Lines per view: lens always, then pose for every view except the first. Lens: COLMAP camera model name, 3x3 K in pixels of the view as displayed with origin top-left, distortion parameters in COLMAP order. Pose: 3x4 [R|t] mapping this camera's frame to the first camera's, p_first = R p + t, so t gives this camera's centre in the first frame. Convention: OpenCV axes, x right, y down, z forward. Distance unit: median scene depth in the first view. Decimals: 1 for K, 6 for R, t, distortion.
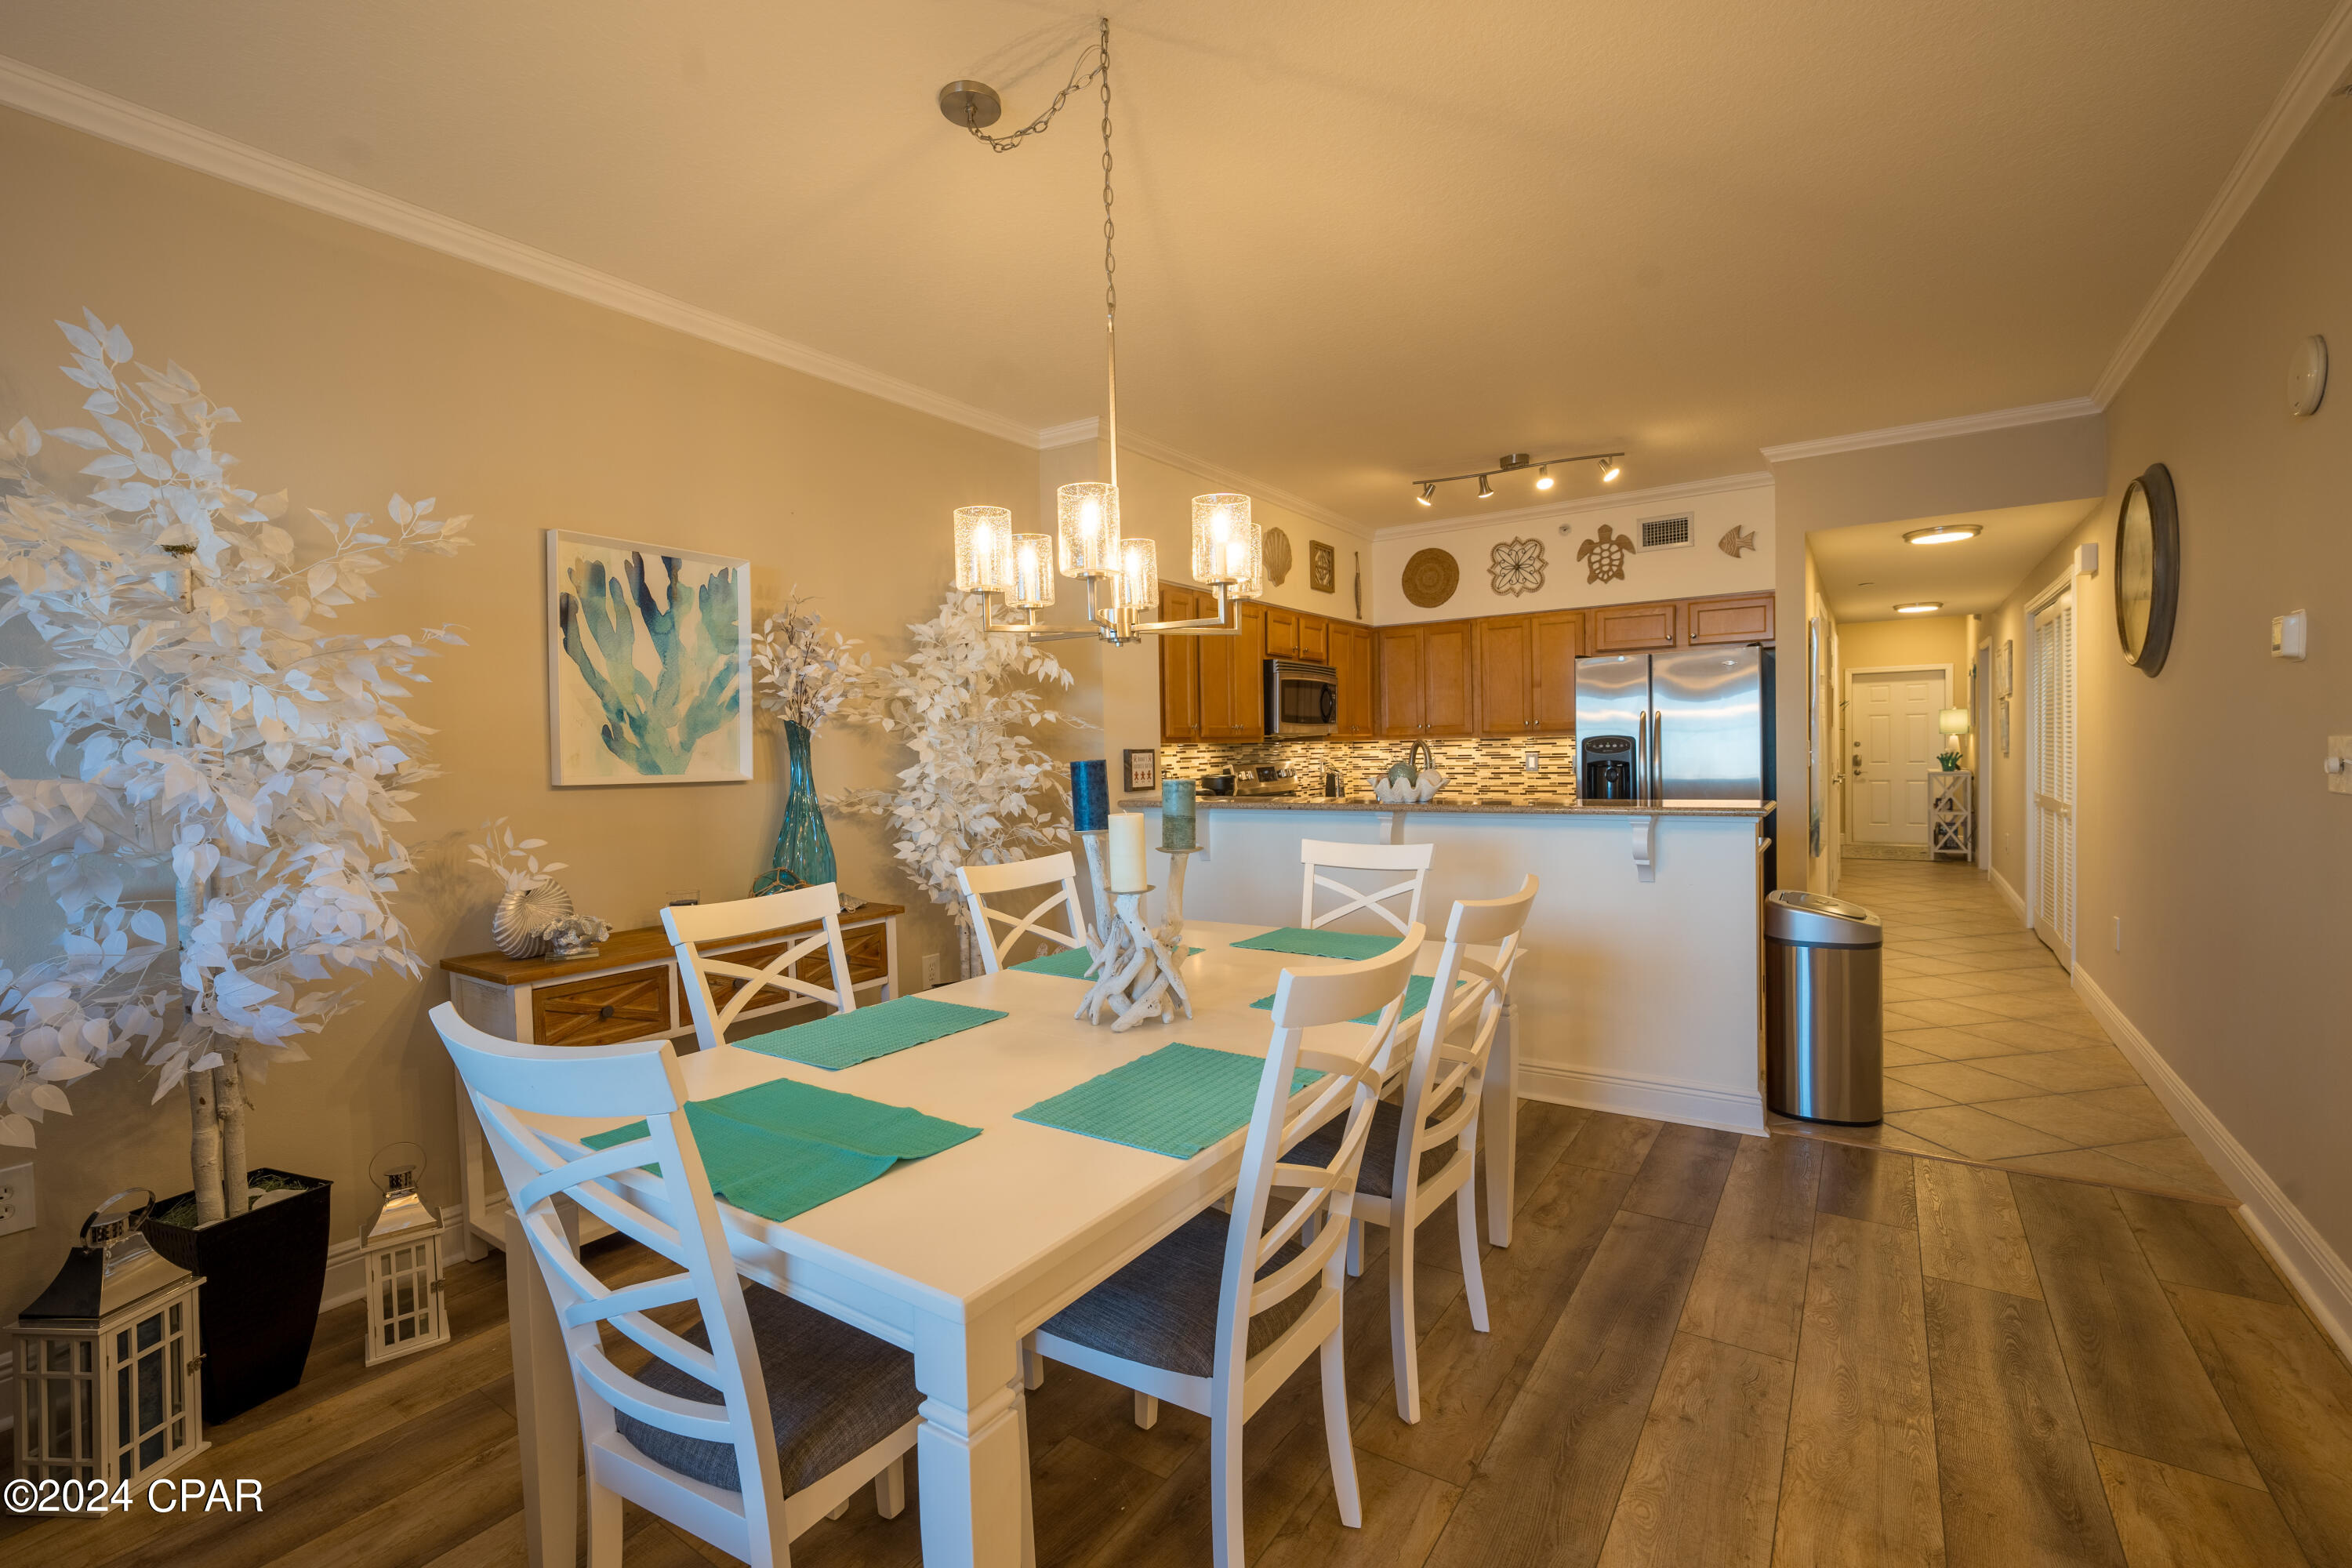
lens RADIAL K [[1019.0, 0, 1181.0], [0, 1019.0, 775.0], [0, 0, 1]] dist [-0.009110, 0.000324]
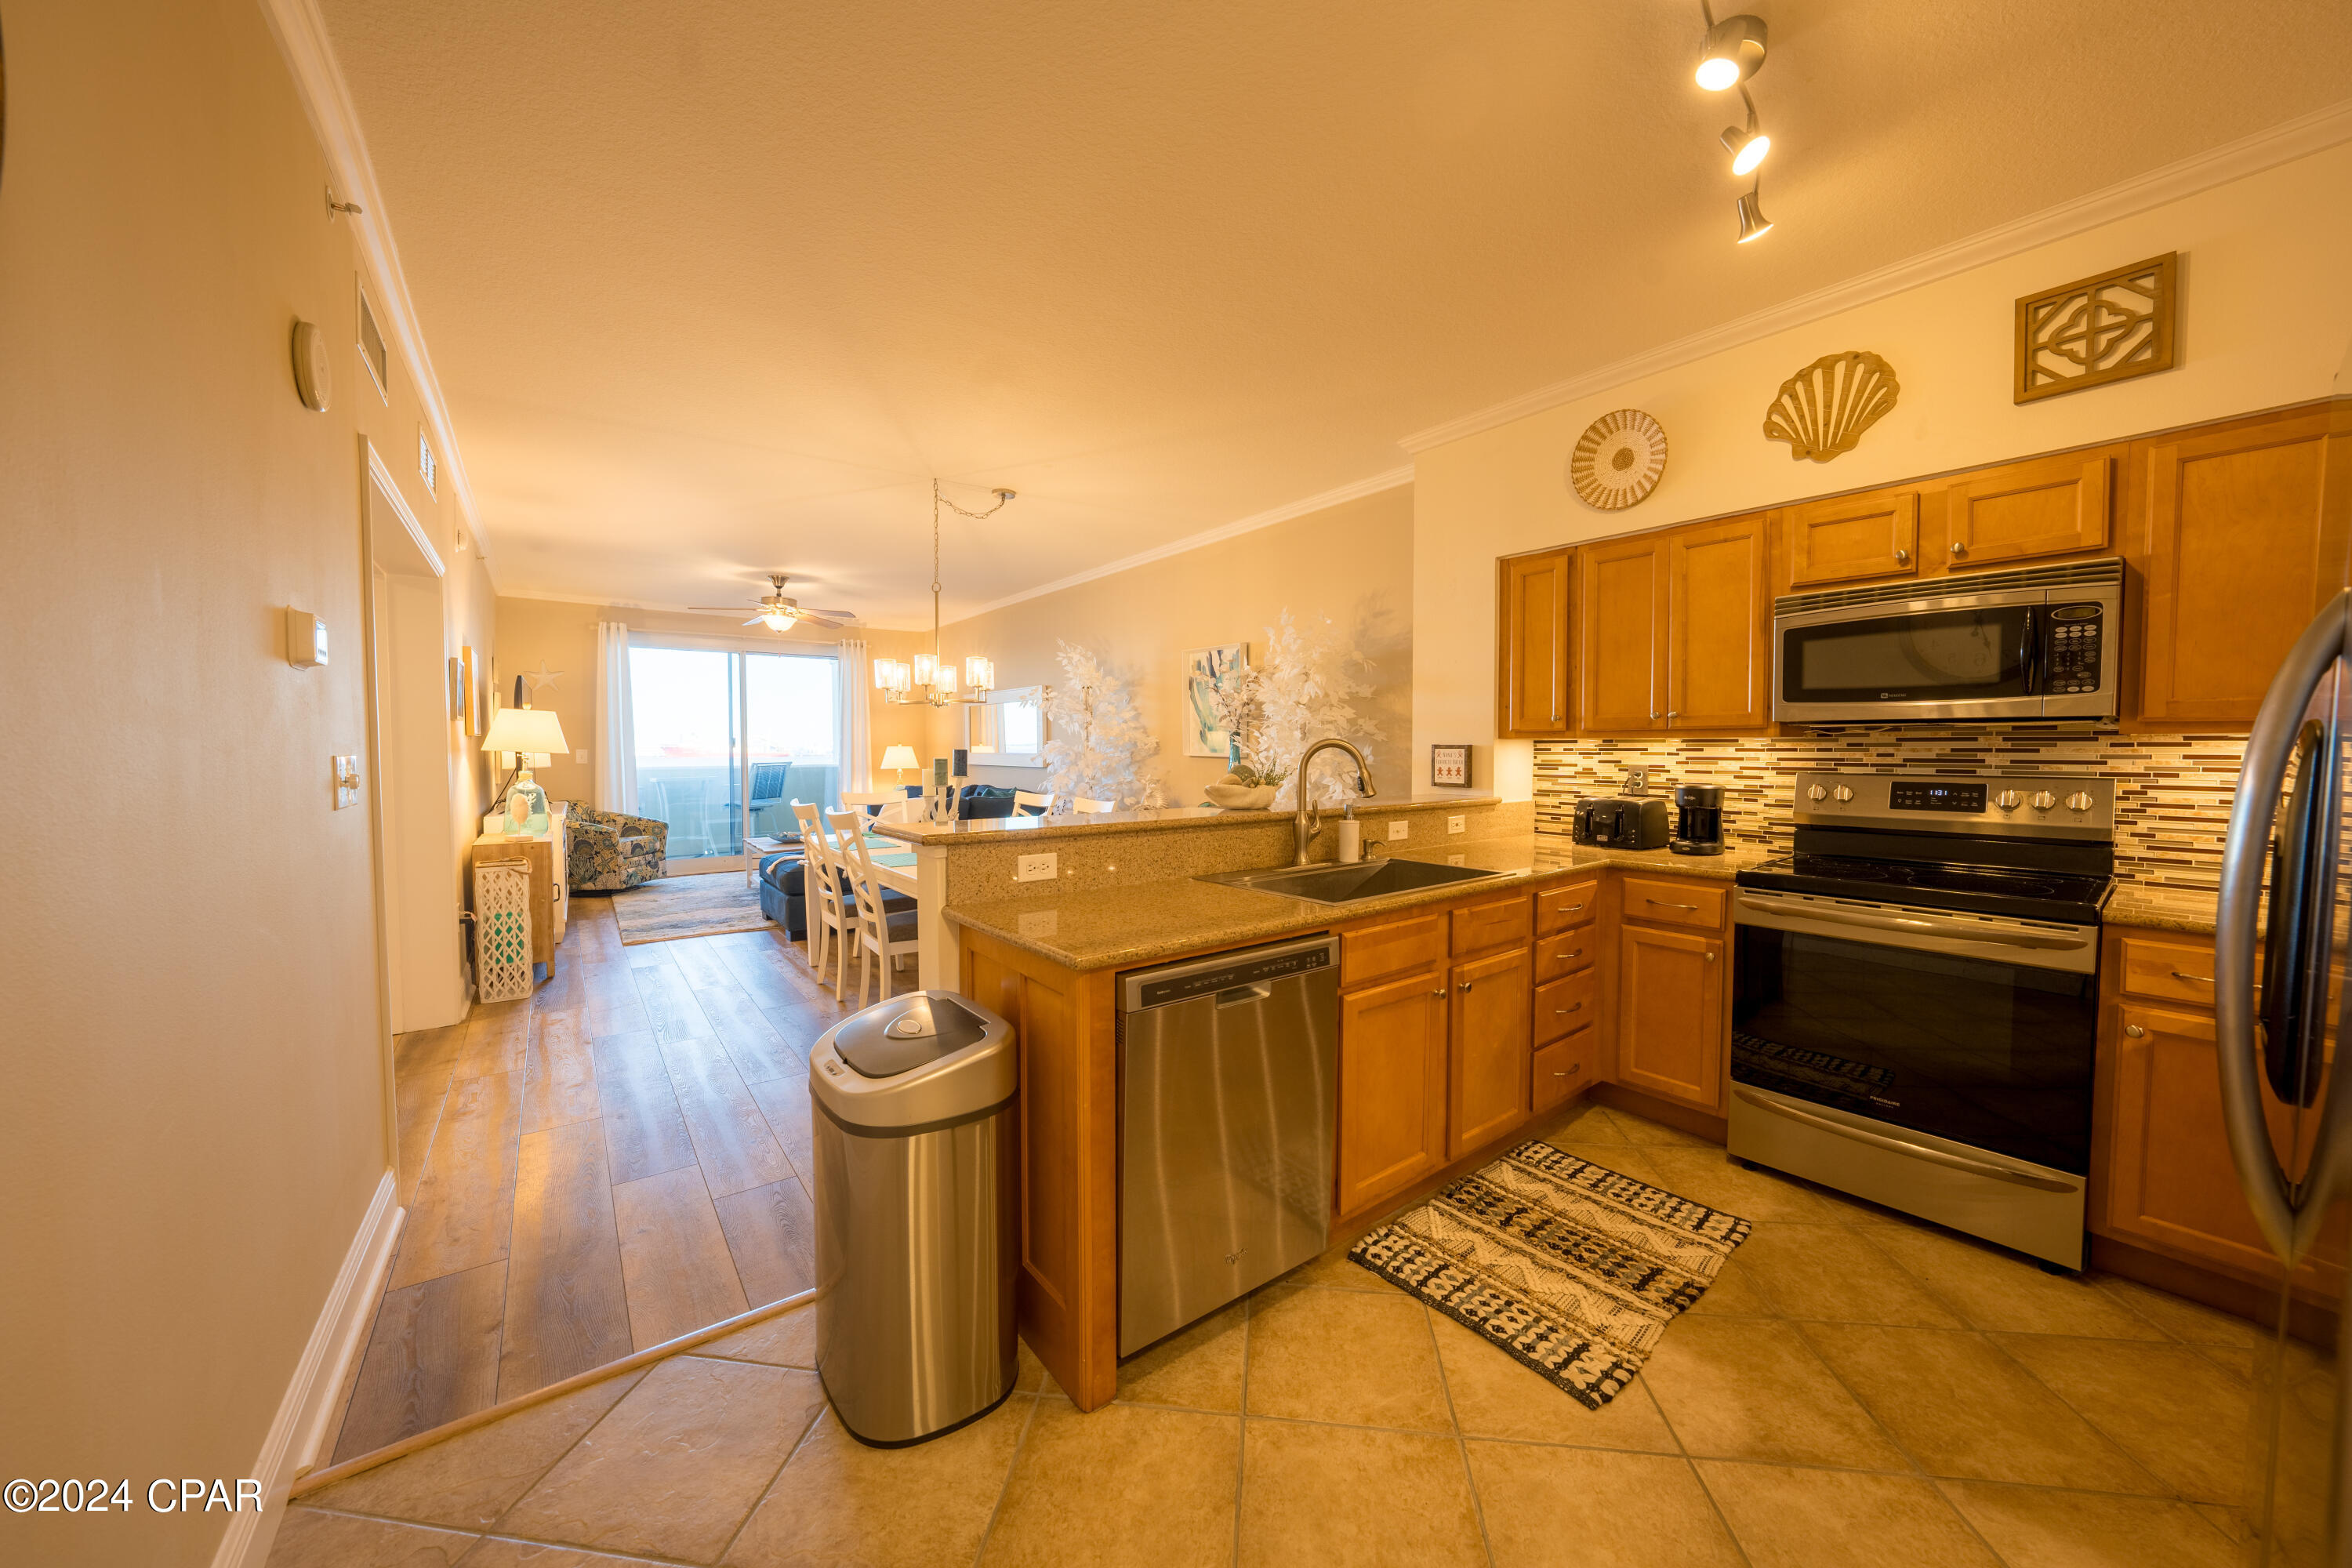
lens RADIAL K [[814.2, 0, 1176.6], [0, 814.2, 777.1], [0, 0, 1]] dist [-0.021522, 0.002641]
pose [[-0.308038, 0.056332, -0.949705, 0.643180], [-0.017645, 0.997736, 0.064904, -0.032932], [0.951210, 0.036750, -0.306347, 0.807262]]
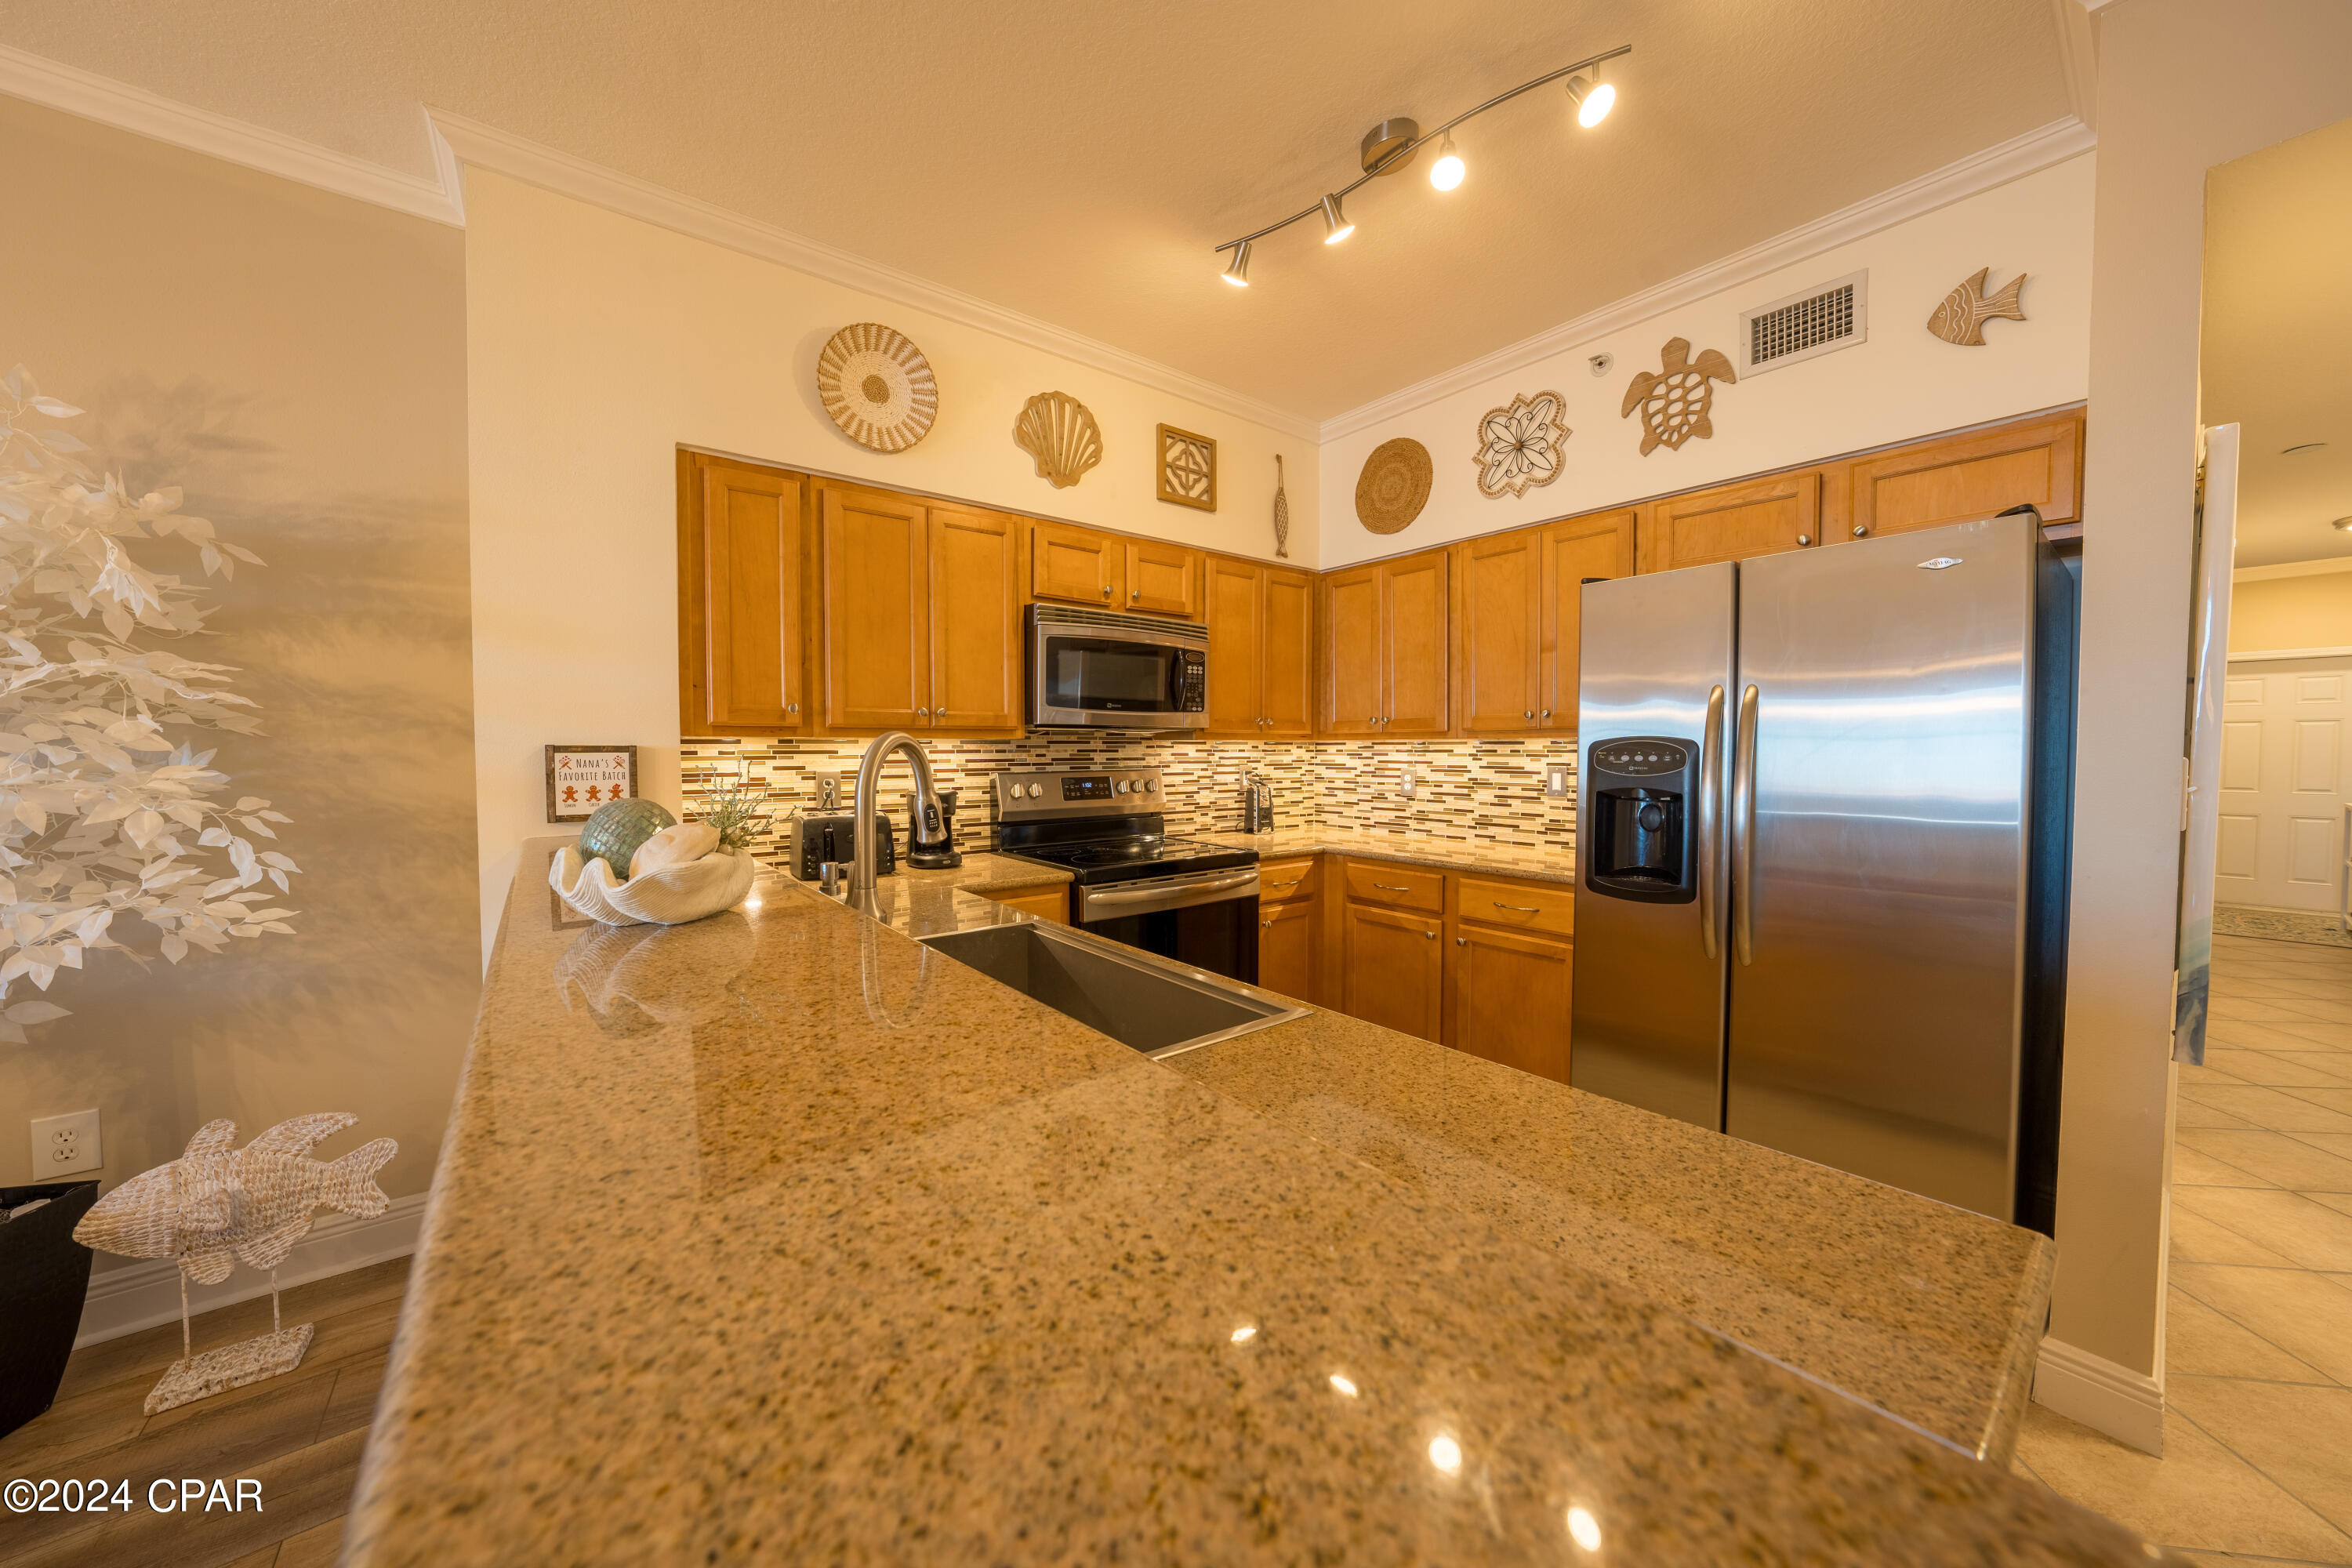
lens RADIAL K [[814.2, 0, 1184.7], [0, 814.2, 776.2], [0, 0, 1]] dist [-0.021522, 0.002641]
pose [[0.954551, 0.030757, -0.296455, 0.322017], [-0.027315, 0.999503, 0.015747, -0.019767], [0.296792, -0.006933, 0.954917, 0.555086]]
